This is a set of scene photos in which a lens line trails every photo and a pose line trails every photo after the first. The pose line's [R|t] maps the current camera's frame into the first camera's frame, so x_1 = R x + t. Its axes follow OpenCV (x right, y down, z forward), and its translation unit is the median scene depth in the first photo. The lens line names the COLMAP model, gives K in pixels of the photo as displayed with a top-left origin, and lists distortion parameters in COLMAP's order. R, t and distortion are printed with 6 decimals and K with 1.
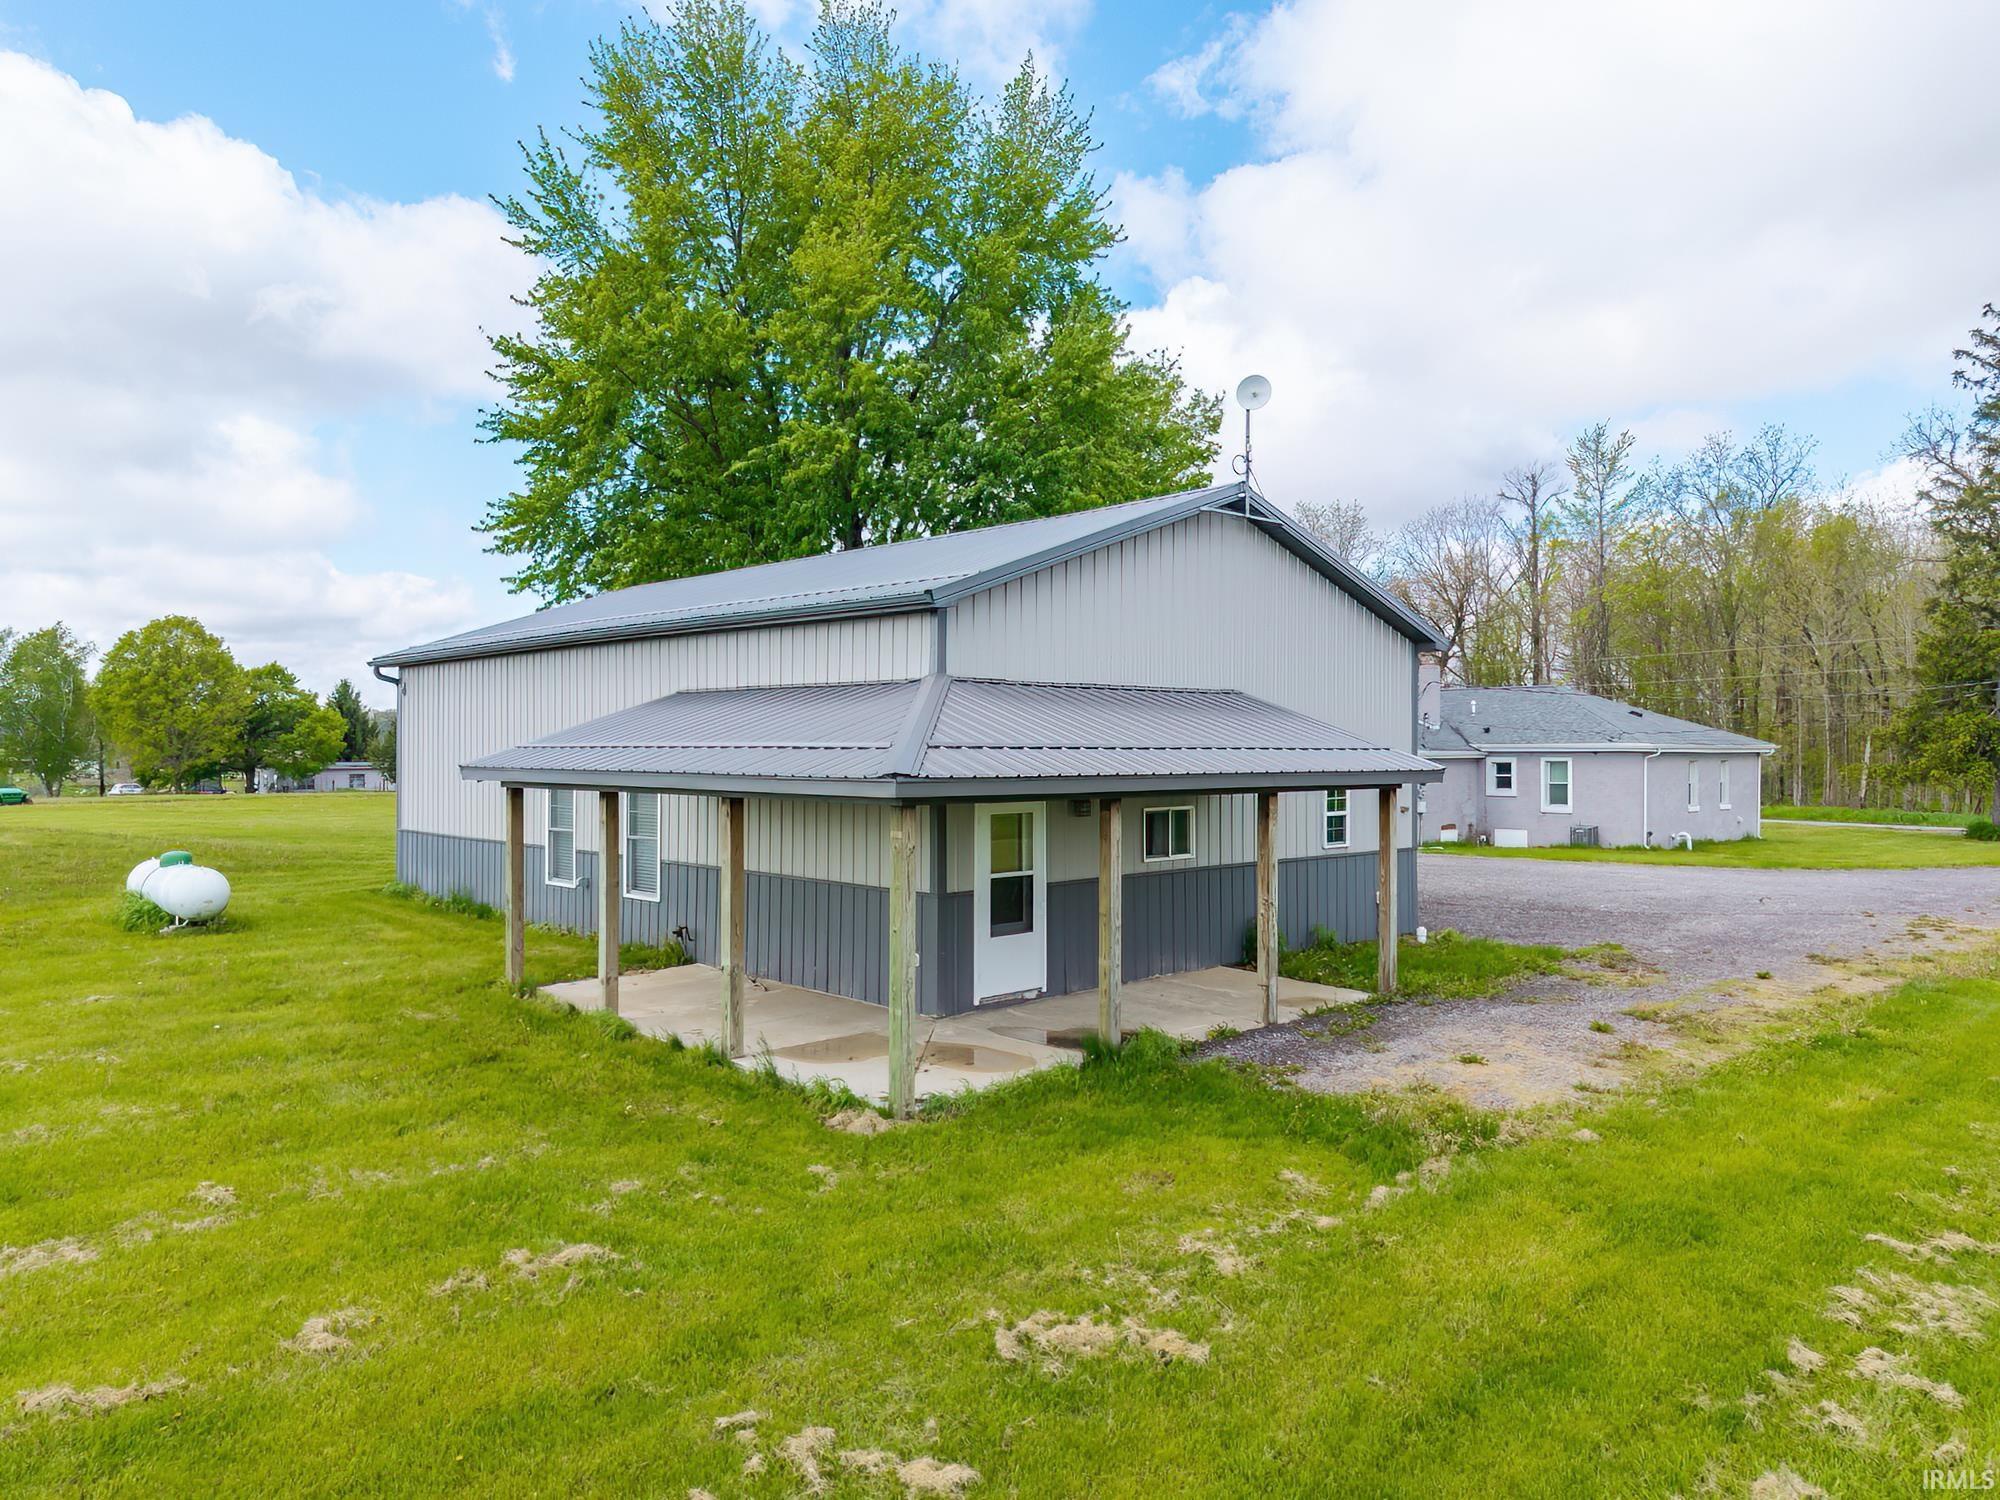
lens RADIAL K [[1369.3, 0, 1007.7], [0, 1369.3, 746.1], [0, 0, 1]] dist [0.021264, -0.003968]
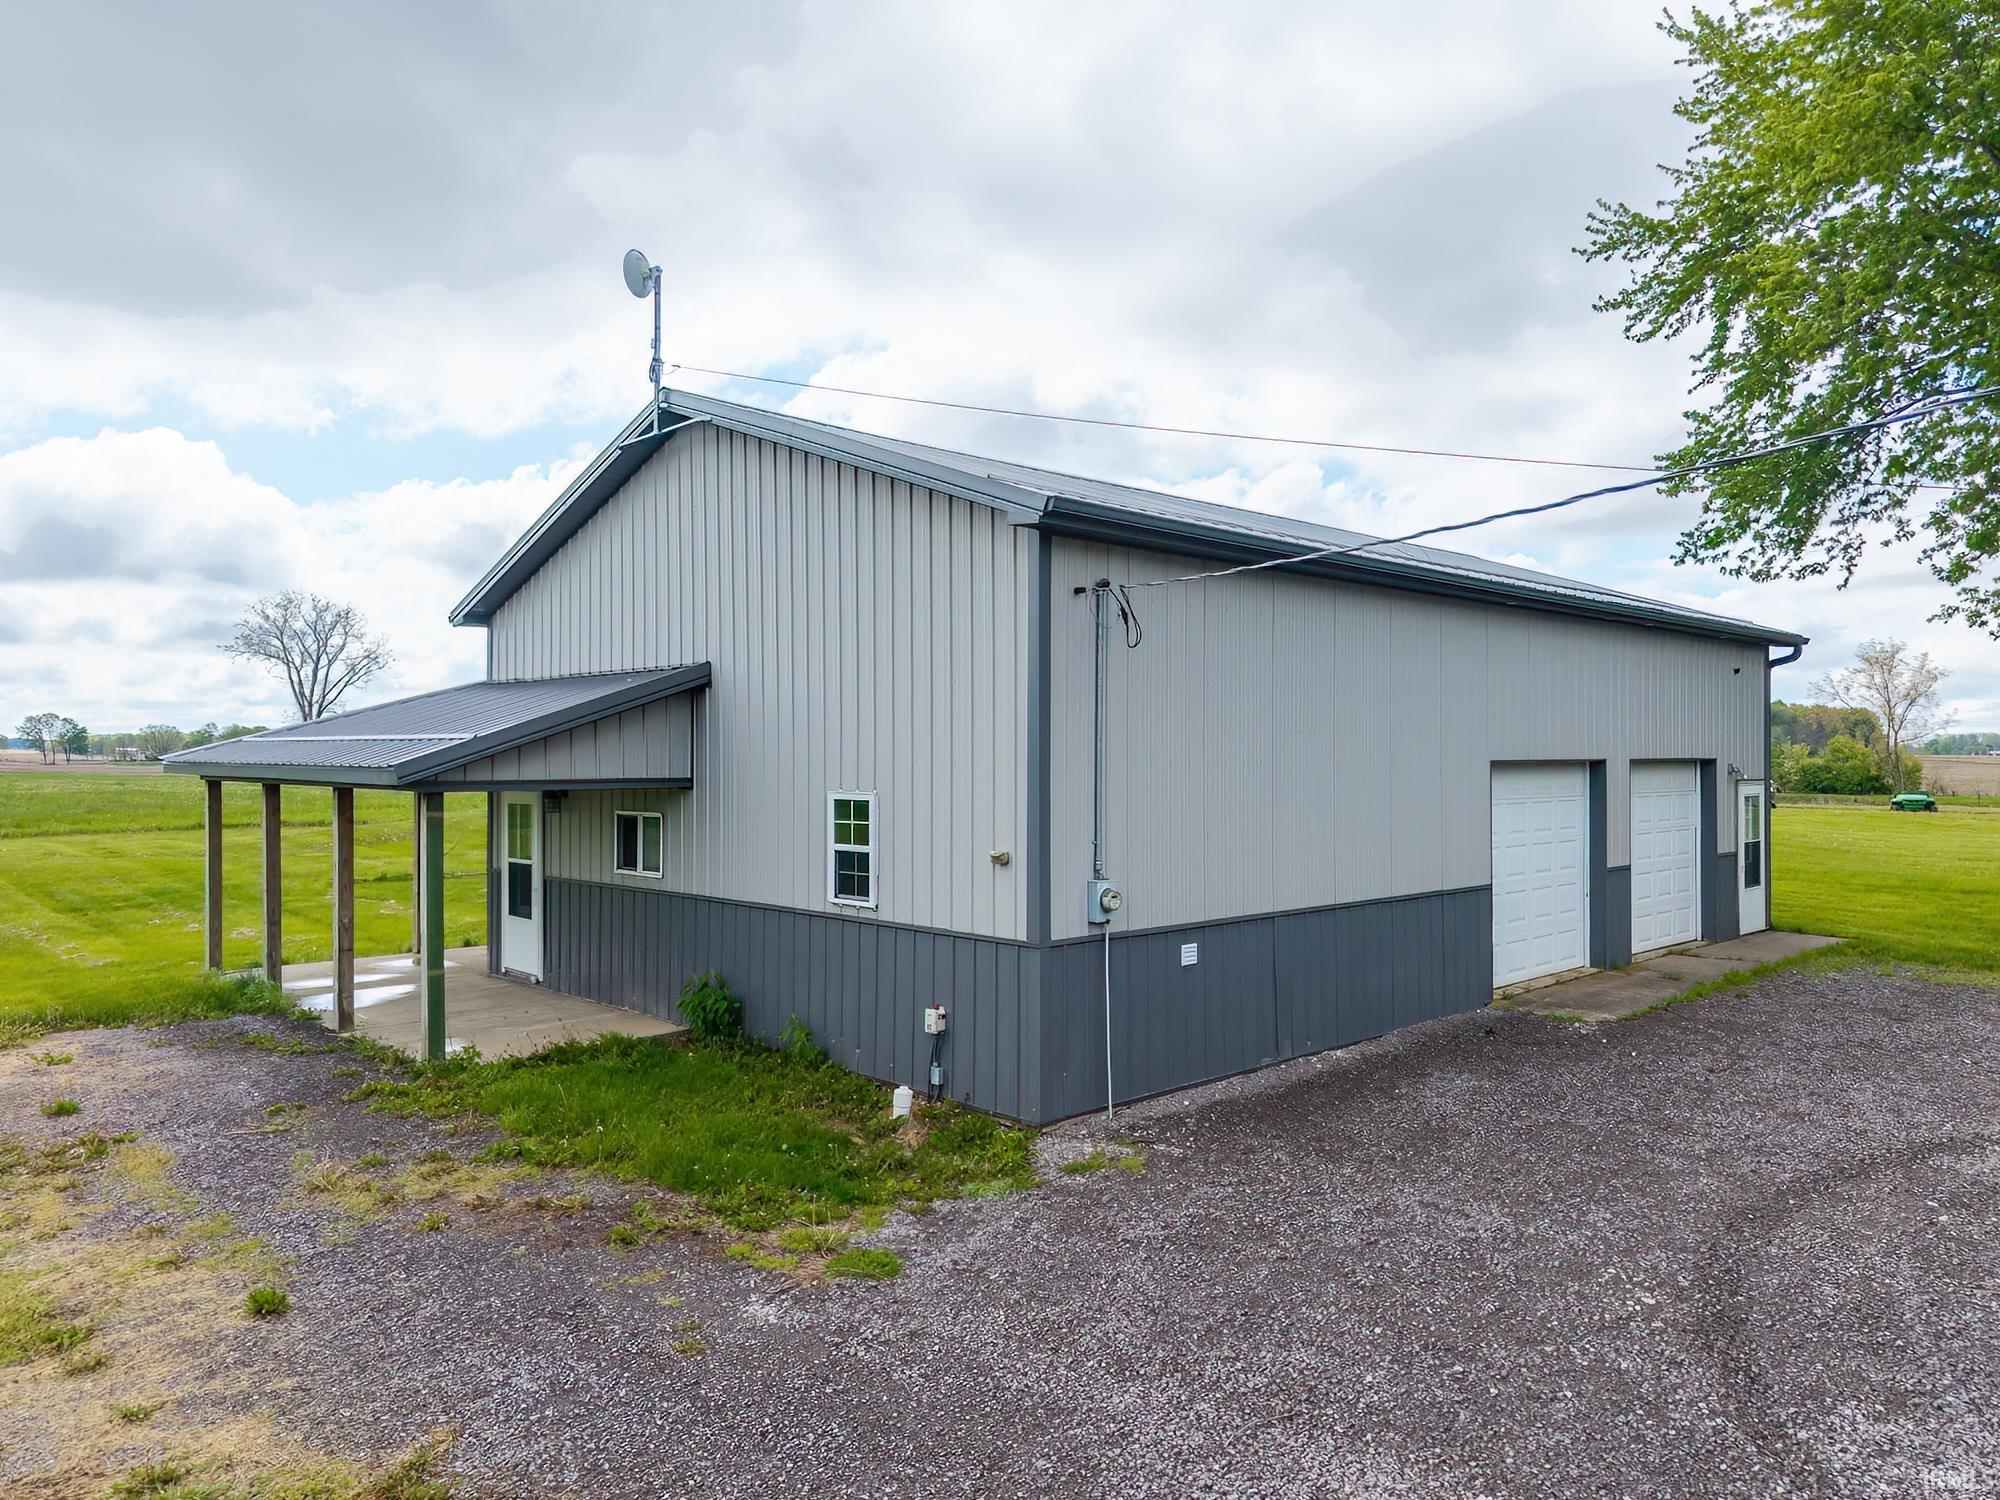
lens RADIAL K [[1369.3, 0, 1002.8], [0, 1369.3, 754.7], [0, 0, 1]] dist [0.021264, -0.003968]
pose [[0.000476, -0.003945, -0.999992, 0.970405], [-0.001387, 0.999991, -0.003946, 0.012863], [0.999999, 0.001389, 0.000471, 1.240642]]
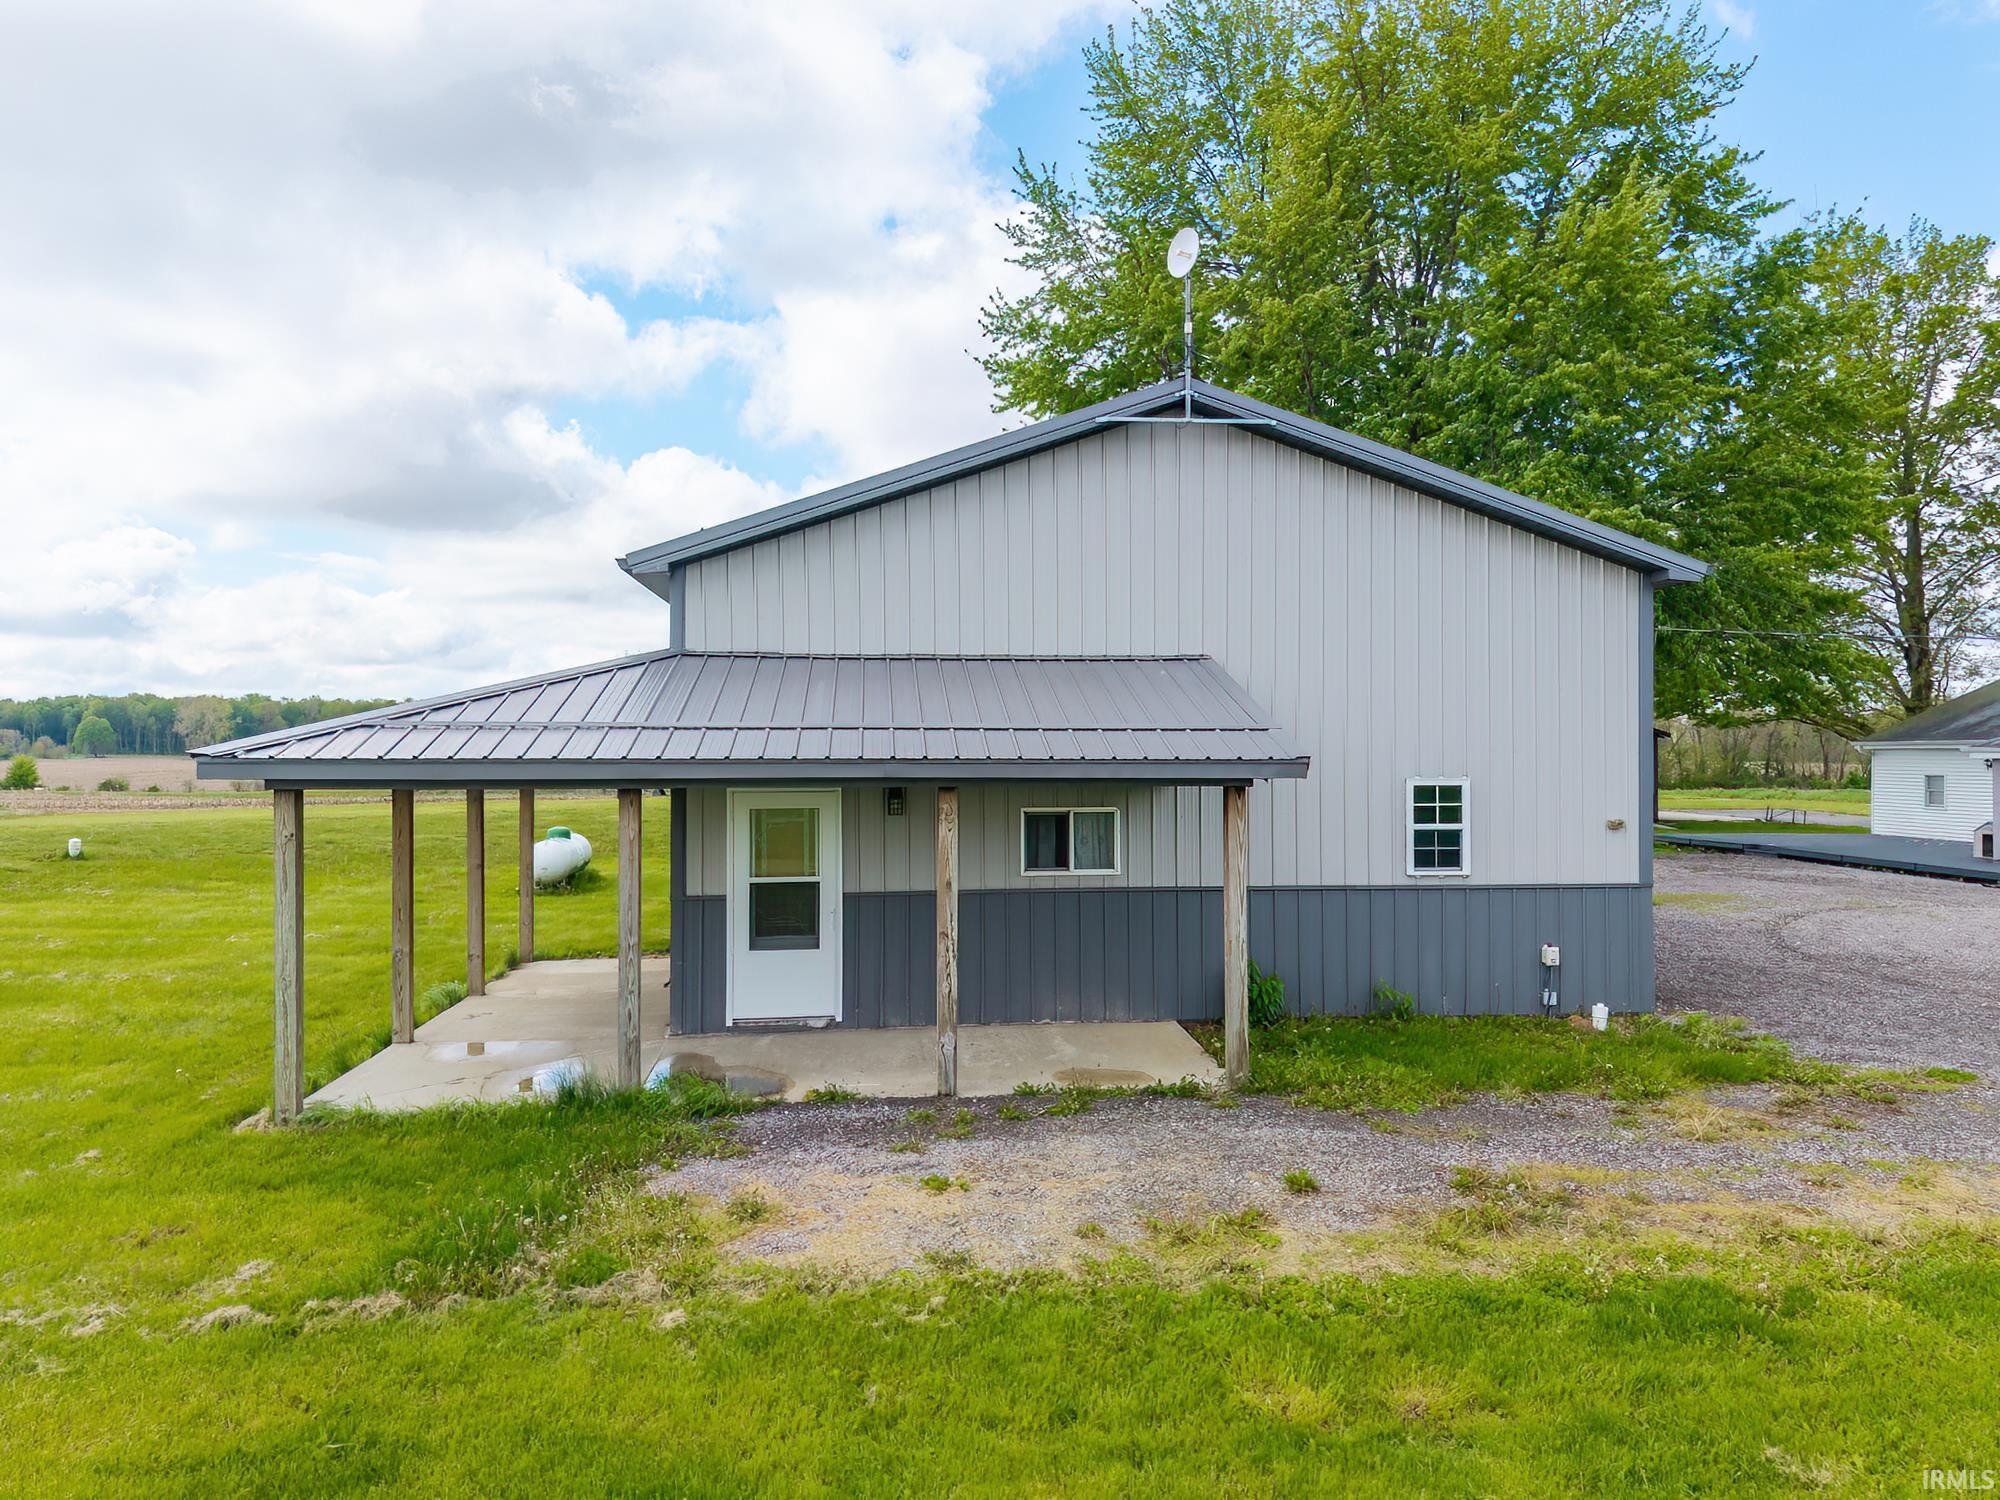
lens RADIAL K [[1369.3, 0, 998.5], [0, 1369.3, 752.7], [0, 0, 1]] dist [0.021264, -0.003968]
pose [[0.787981, -0.002838, -0.615693, 0.573859], [0.001530, 0.999995, -0.002651, 0.015502], [0.615697, 0.001147, 0.787982, 0.367218]]
